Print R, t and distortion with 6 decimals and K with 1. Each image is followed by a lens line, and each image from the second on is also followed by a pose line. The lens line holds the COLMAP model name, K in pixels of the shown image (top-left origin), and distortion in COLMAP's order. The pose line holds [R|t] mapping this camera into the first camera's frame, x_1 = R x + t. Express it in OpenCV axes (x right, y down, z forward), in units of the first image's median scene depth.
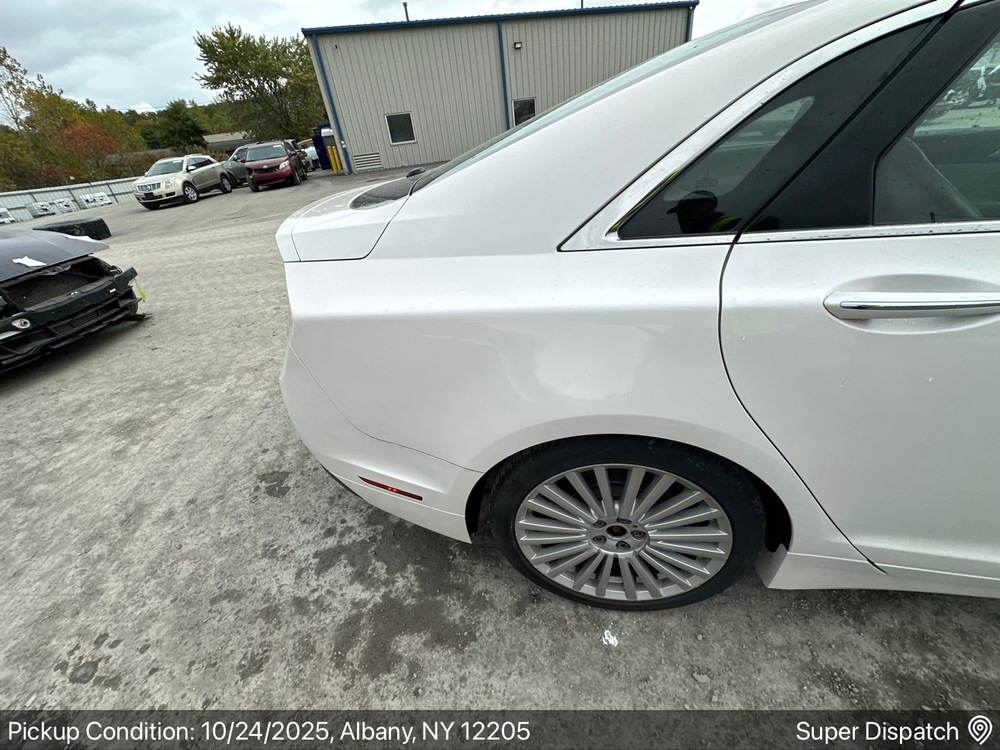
lens RADIAL K [[394.5, 0, 500.0], [0, 394.5, 375.0], [0, 0, 1]] dist [-0.003107, -0.000038]
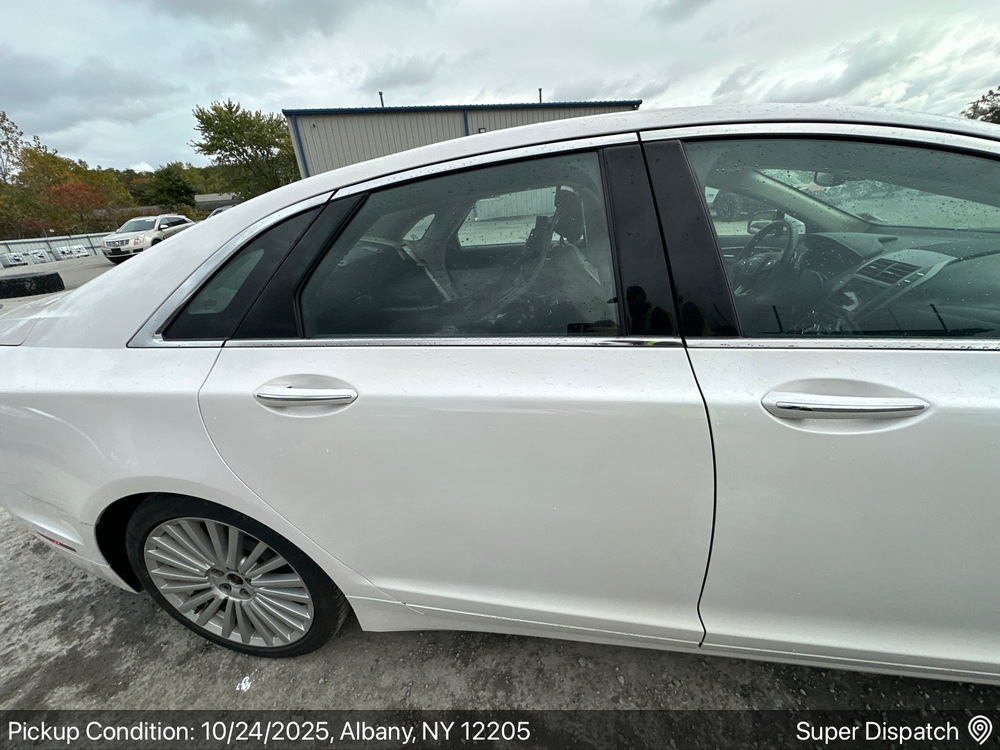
lens RADIAL K [[394.5, 0, 500.0], [0, 394.5, 375.0], [0, 0, 1]] dist [-0.003107, -0.000038]
pose [[0.998990, 0.010937, 0.043591, 0.058213], [-0.004979, 0.990898, -0.134521, -0.002454], [-0.044666, 0.134168, 0.989951, -0.014264]]
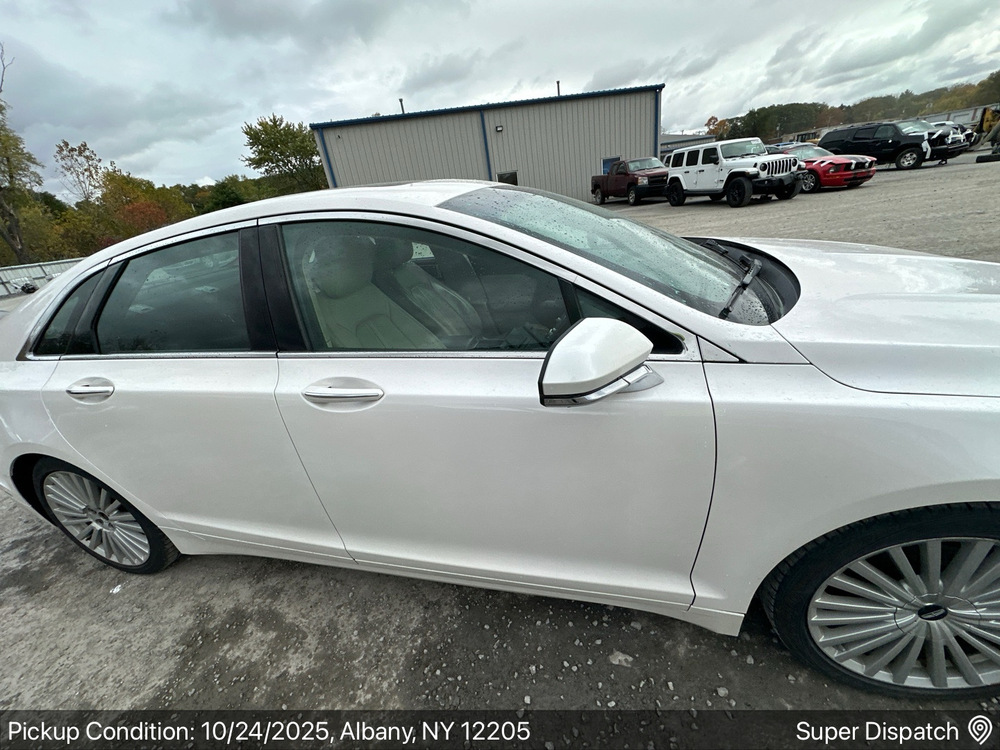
lens RADIAL K [[394.5, 0, 500.0], [0, 394.5, 375.0], [0, 0, 1]] dist [-0.003107, -0.000038]
pose [[0.998226, -0.002200, -0.059498, 0.120403], [-0.004959, 0.992772, -0.119911, -0.000546], [0.059332, 0.119993, 0.991000, -0.036655]]
